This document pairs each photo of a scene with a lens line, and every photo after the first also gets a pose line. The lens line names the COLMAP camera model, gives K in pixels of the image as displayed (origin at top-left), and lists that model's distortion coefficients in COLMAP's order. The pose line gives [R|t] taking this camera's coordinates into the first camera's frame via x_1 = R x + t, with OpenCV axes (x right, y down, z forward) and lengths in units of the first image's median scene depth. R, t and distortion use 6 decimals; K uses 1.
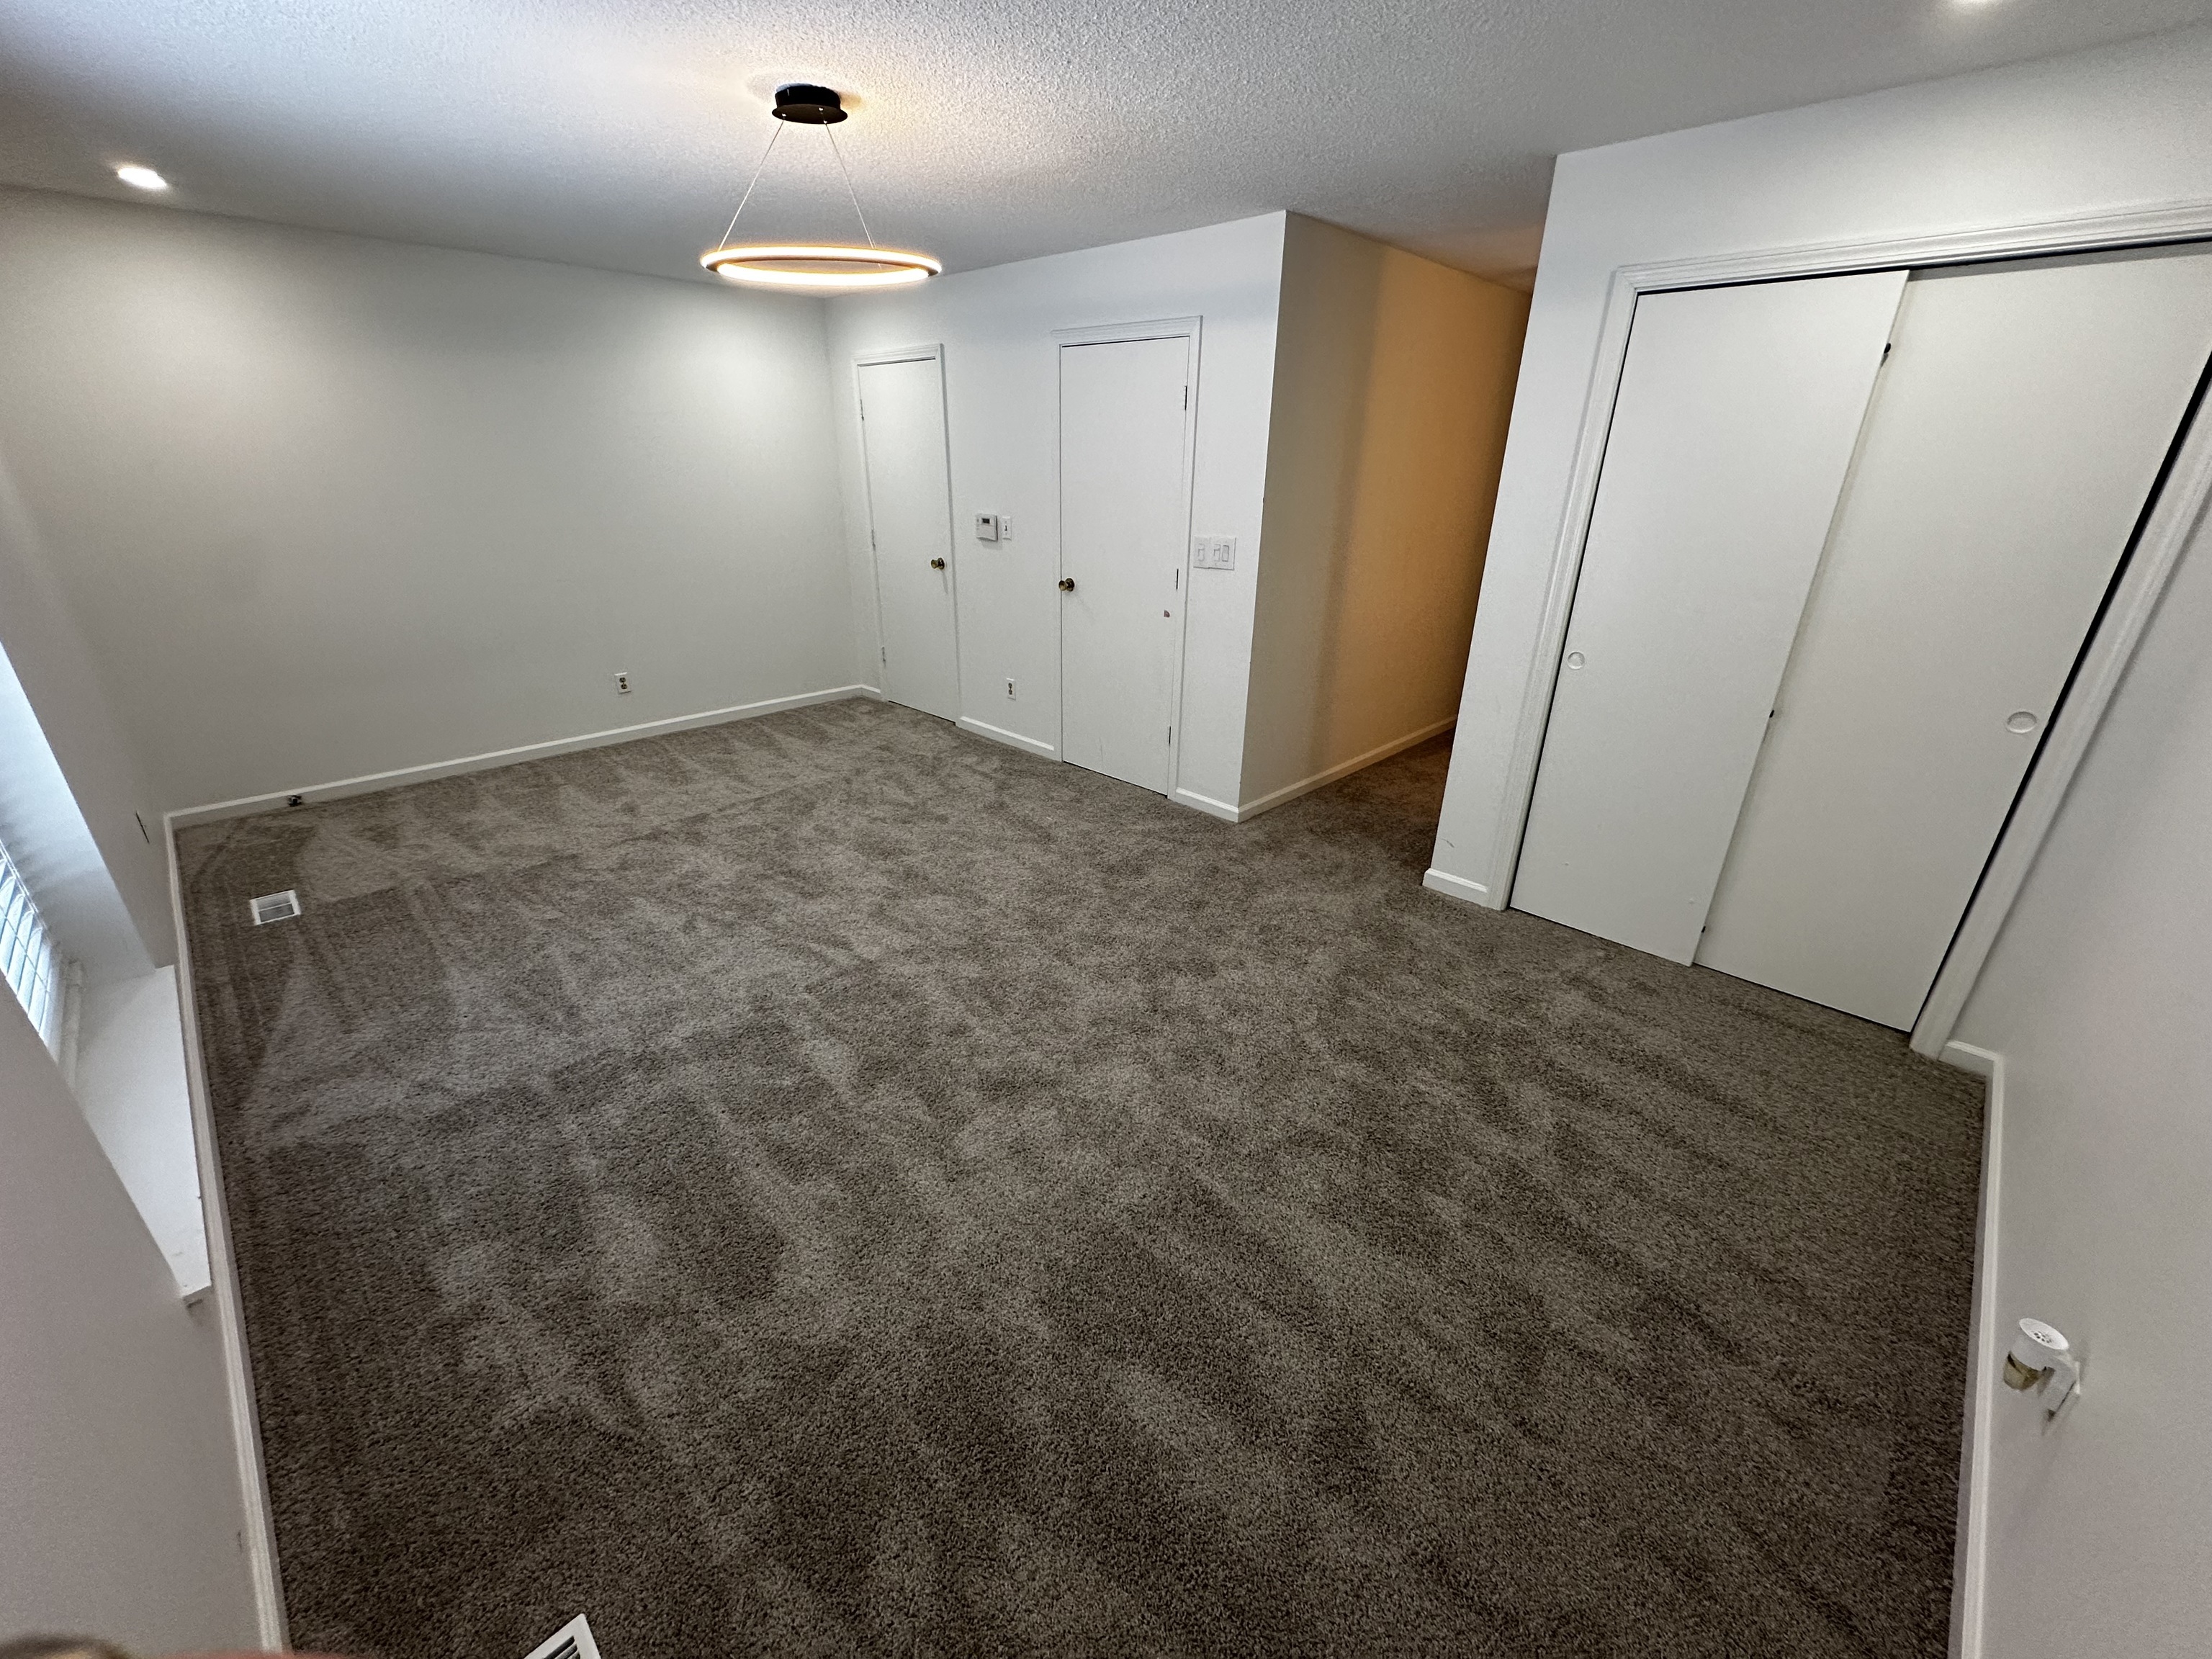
lens RADIAL K [[878.7, 0, 1106.0], [0, 878.7, 829.5], [0, 0, 1]] dist [-0.002415, 0.000109]
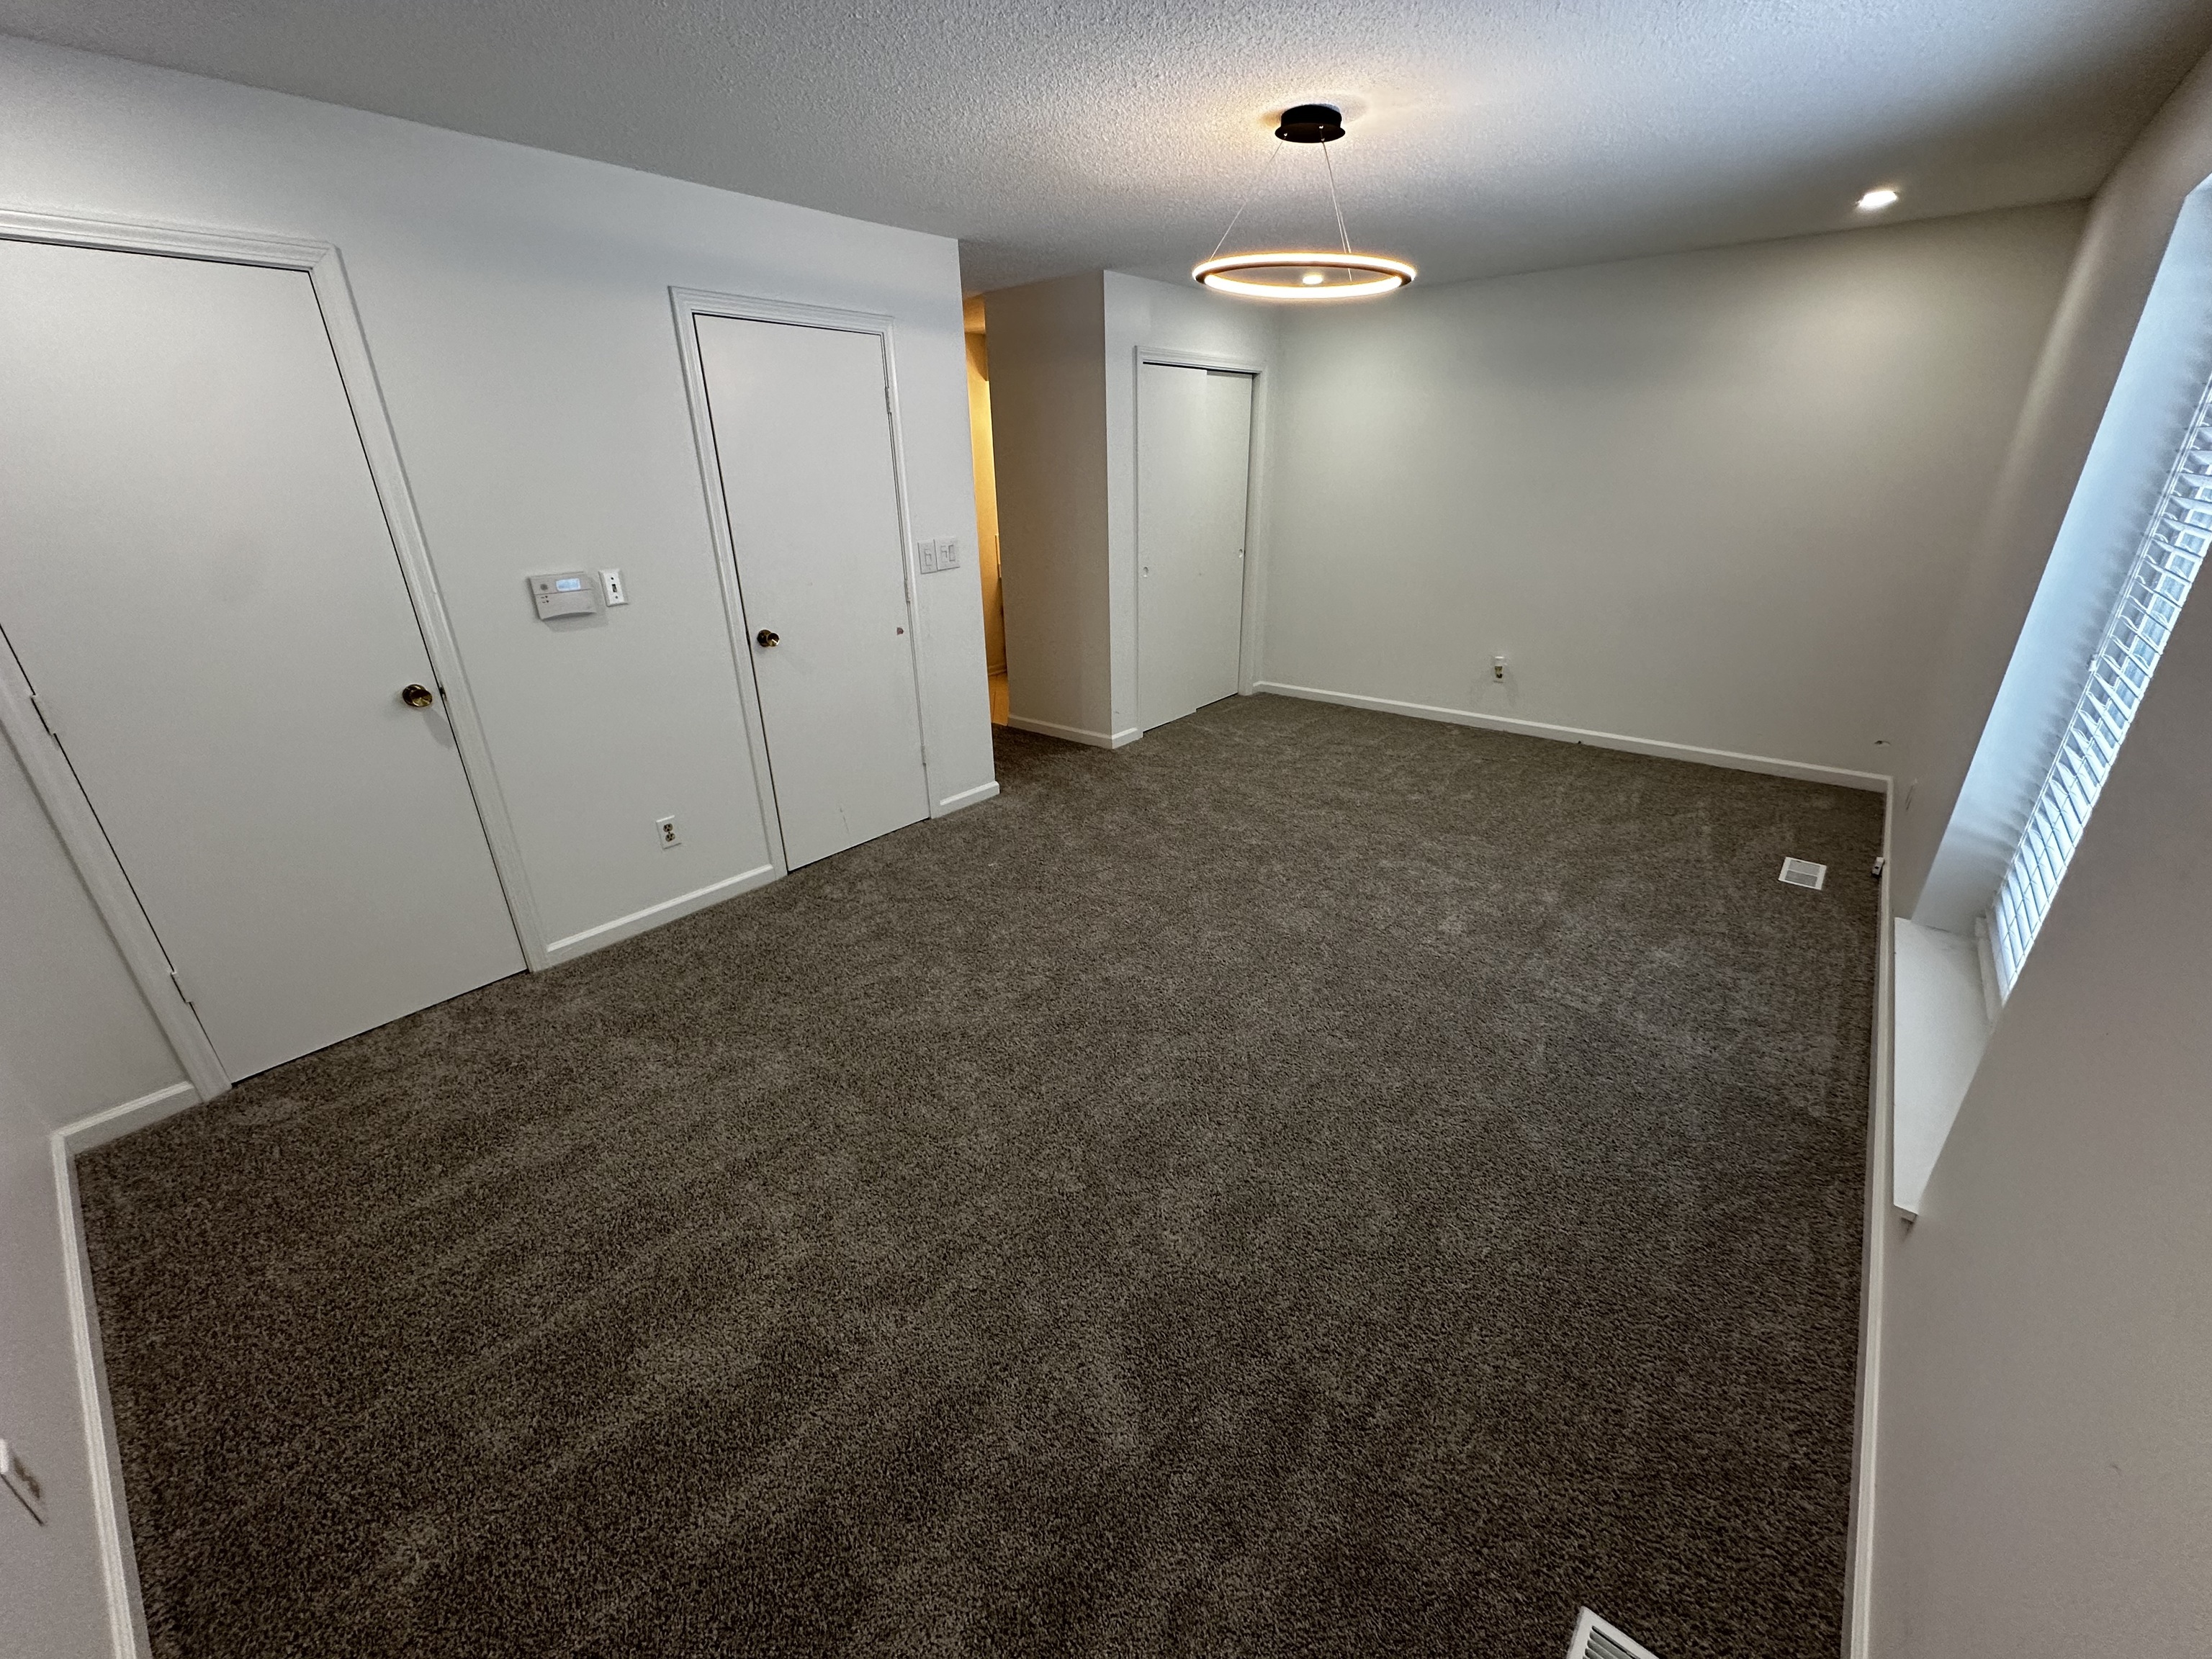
lens RADIAL K [[878.7, 0, 1106.0], [0, 878.7, 829.5], [0, 0, 1]] dist [-0.002415, 0.000109]
pose [[-0.076461, -0.396868, 0.914686, -0.831090], [0.410289, 0.823580, 0.391636, -0.327035], [-0.908745, 0.405230, 0.099859, 0.748660]]
